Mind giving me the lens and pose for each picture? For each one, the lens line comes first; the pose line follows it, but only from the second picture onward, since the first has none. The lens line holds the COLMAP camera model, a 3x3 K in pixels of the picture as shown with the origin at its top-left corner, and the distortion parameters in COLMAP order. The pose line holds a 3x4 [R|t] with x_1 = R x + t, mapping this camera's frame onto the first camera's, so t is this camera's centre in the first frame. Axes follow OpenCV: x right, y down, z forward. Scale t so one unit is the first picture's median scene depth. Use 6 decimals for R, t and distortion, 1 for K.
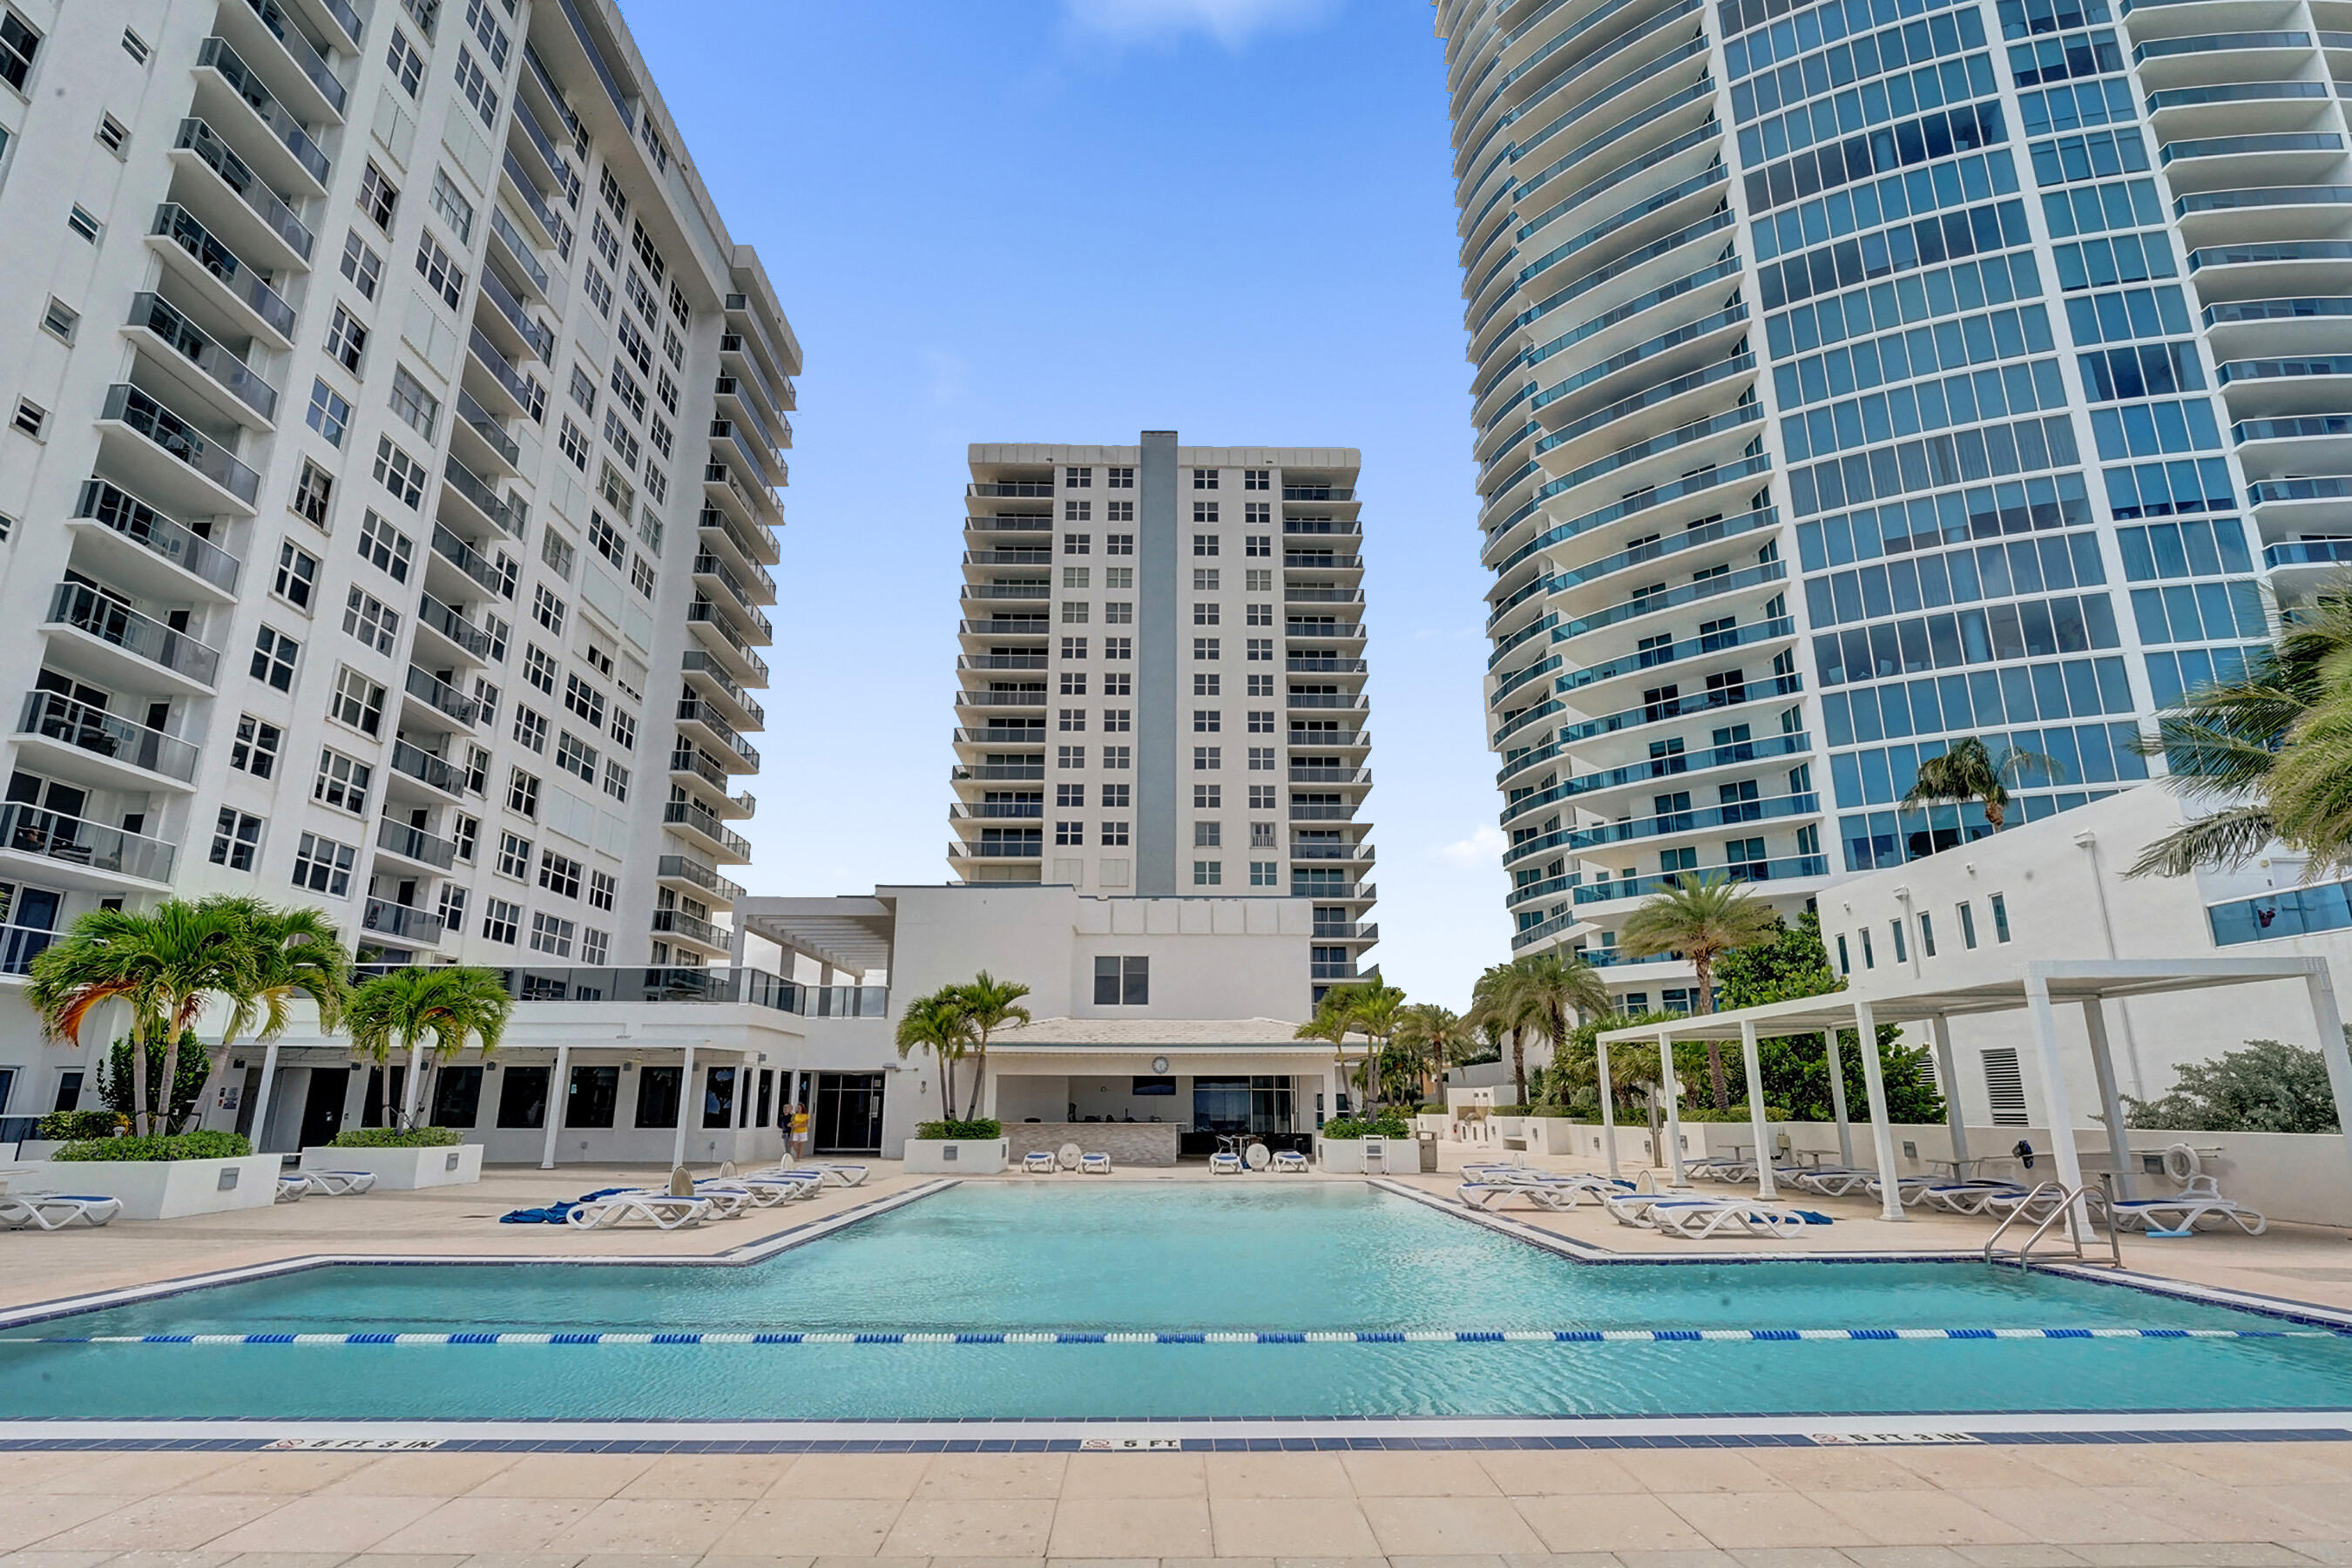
lens RADIAL K [[1164.7, 0, 1174.8], [0, 1164.7, 771.3], [0, 0, 1]] dist [0.005052, -0.000515]
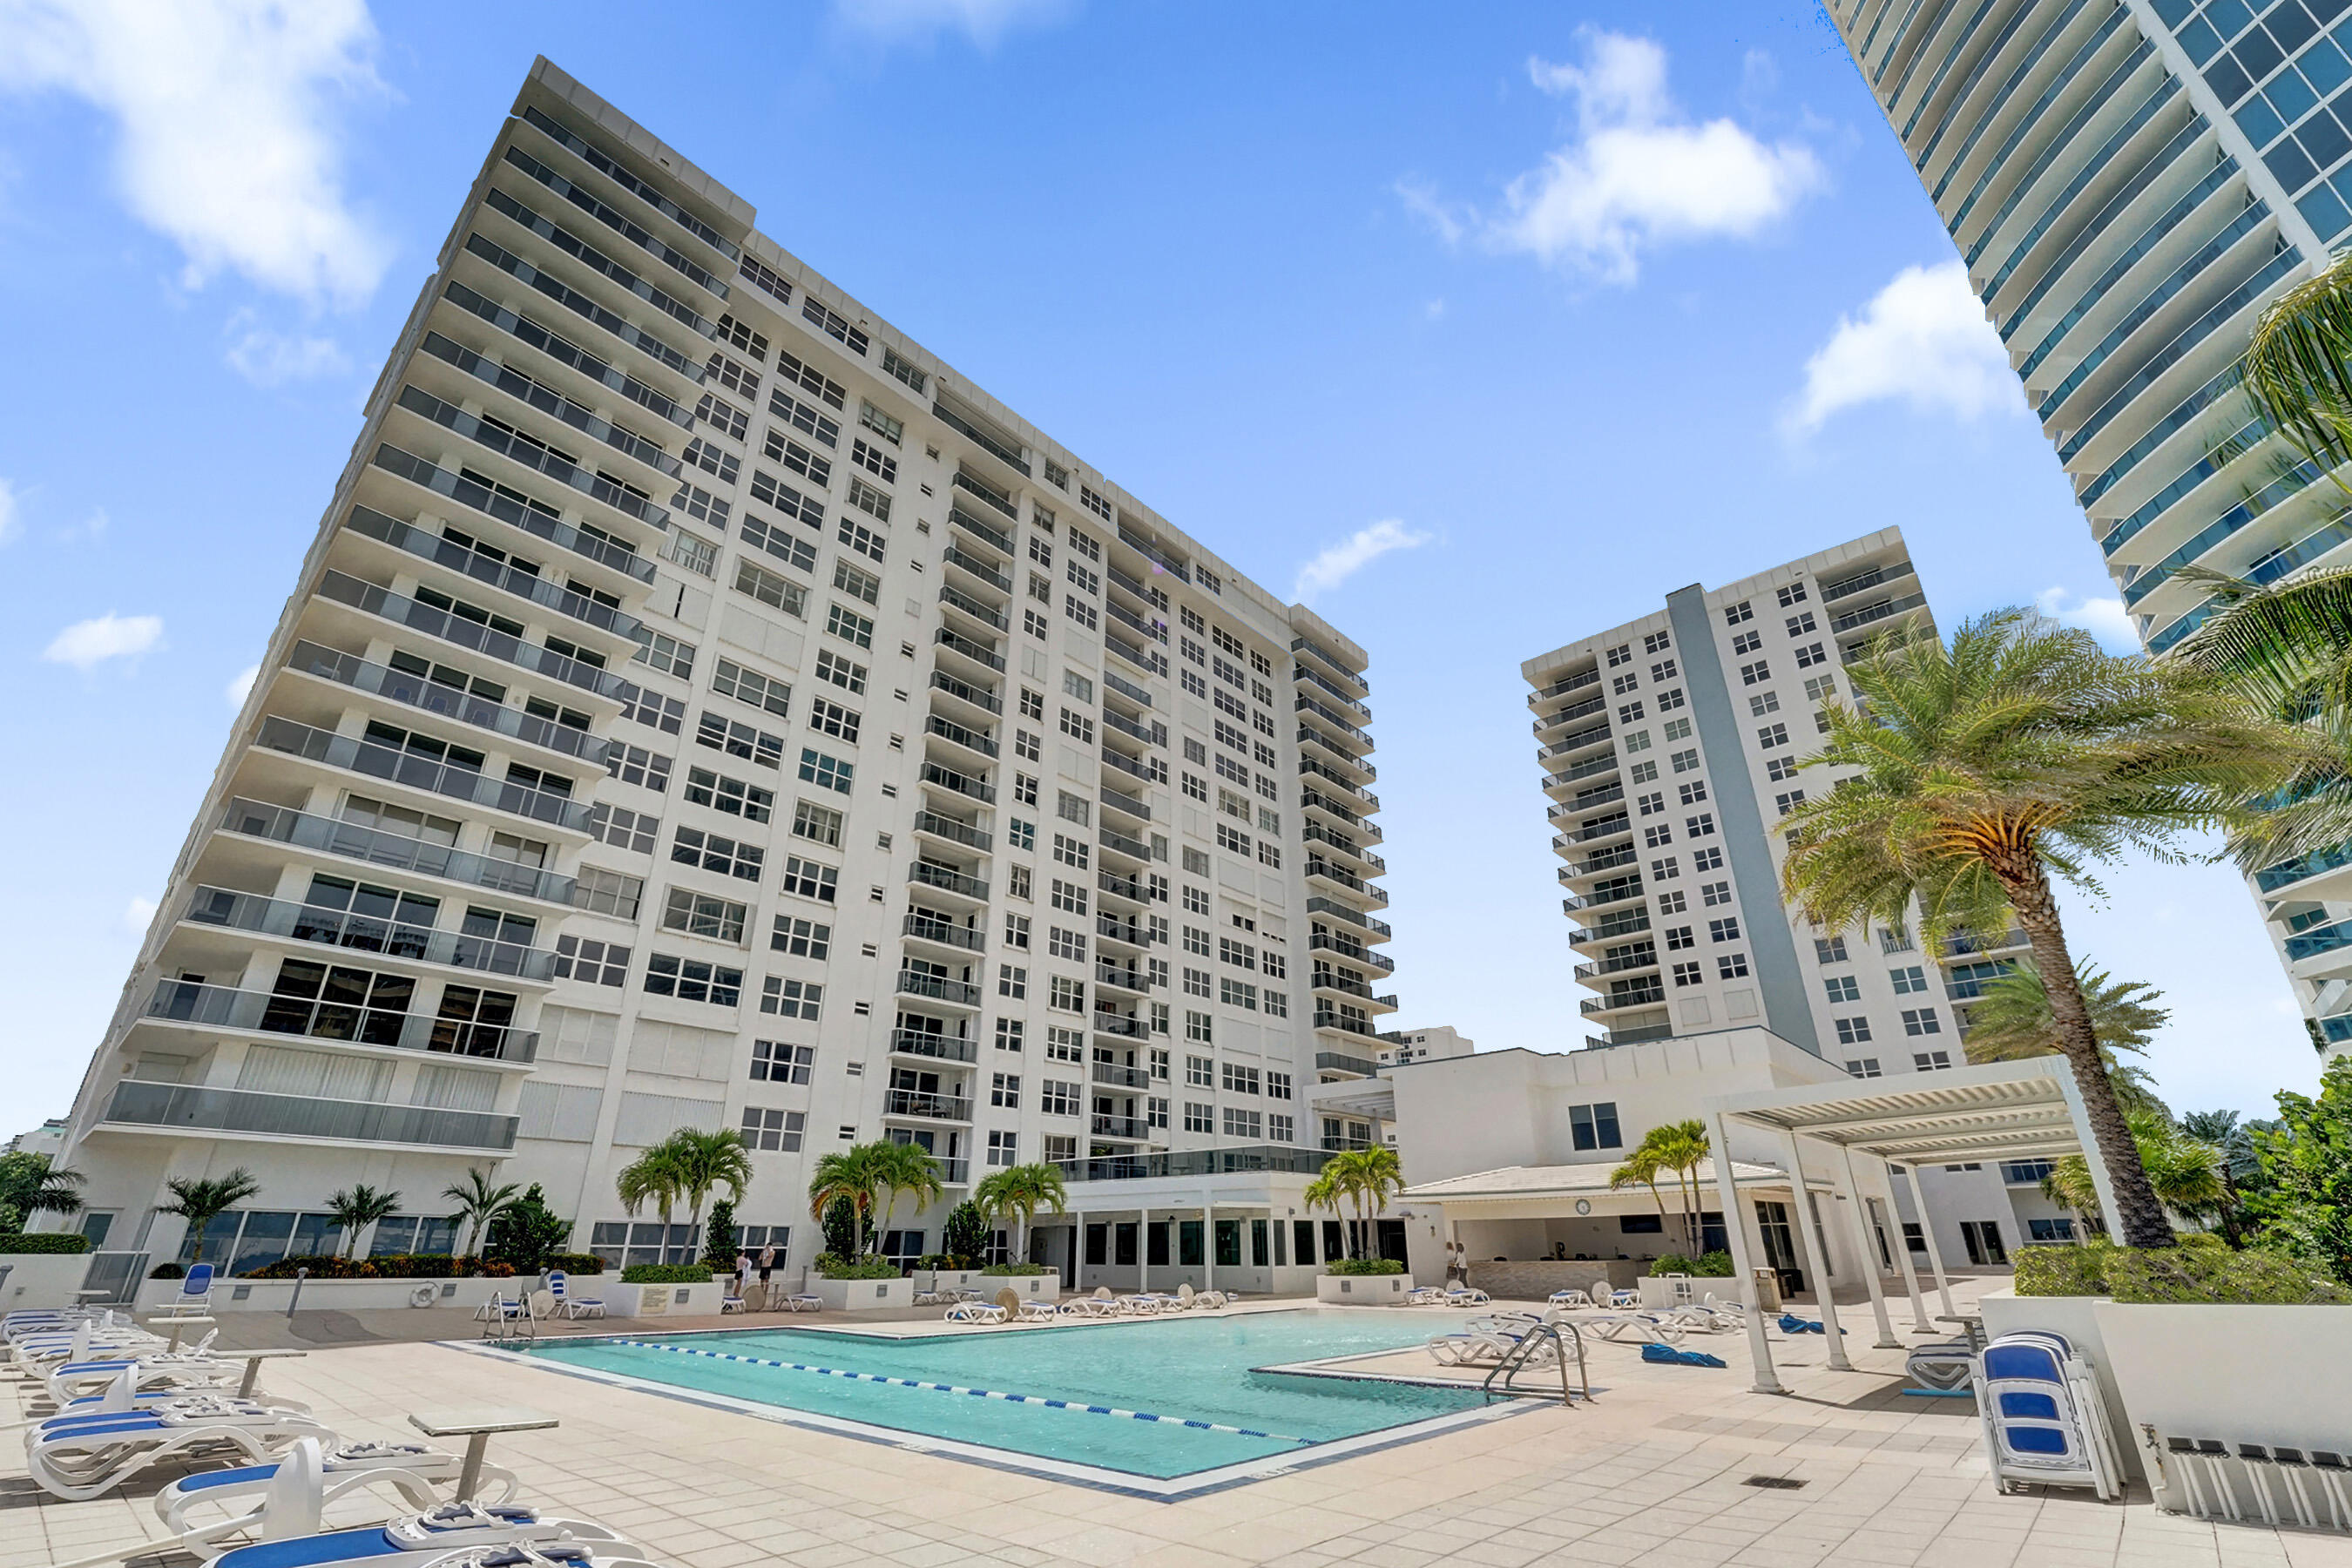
lens RADIAL K [[984.4, 0, 1188.7], [0, 984.4, 792.9], [0, 0, 1]] dist [-0.002601, 0.000313]
pose [[0.748637, -0.287794, -0.597258, 0.237541], [0.193891, 0.956523, -0.217874, 0.003267], [0.633994, 0.047306, 0.771890, 0.008364]]
